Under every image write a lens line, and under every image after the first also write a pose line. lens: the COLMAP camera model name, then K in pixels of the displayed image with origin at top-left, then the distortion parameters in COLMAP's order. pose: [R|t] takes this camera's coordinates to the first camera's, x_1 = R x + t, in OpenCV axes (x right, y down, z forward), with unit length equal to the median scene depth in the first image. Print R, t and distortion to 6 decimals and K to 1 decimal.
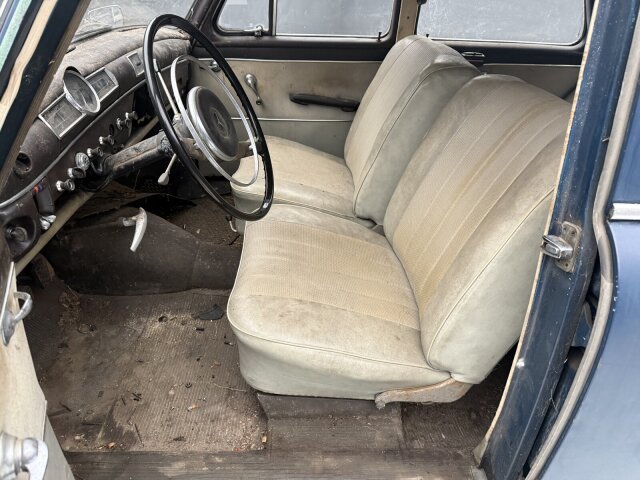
lens RADIAL K [[452.8, 0, 320.1], [0, 452.8, 239.3], [0, 0, 1]] dist [-0.004660, -0.001083]
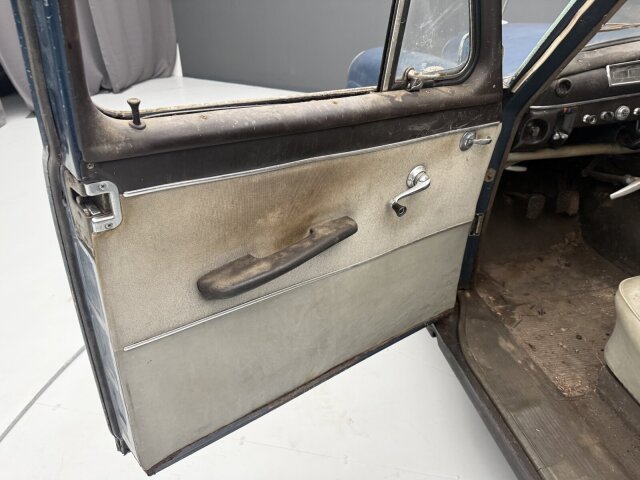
lens RADIAL K [[452.8, 0, 320.6], [0, 452.8, 240.2], [0, 0, 1]] dist [-0.004660, -0.001083]
pose [[0.174533, 0.471385, -0.864485, 0.490477], [-0.504847, 0.796620, 0.332454, 0.097210], [0.845380, 0.378409, 0.377014, -0.038432]]
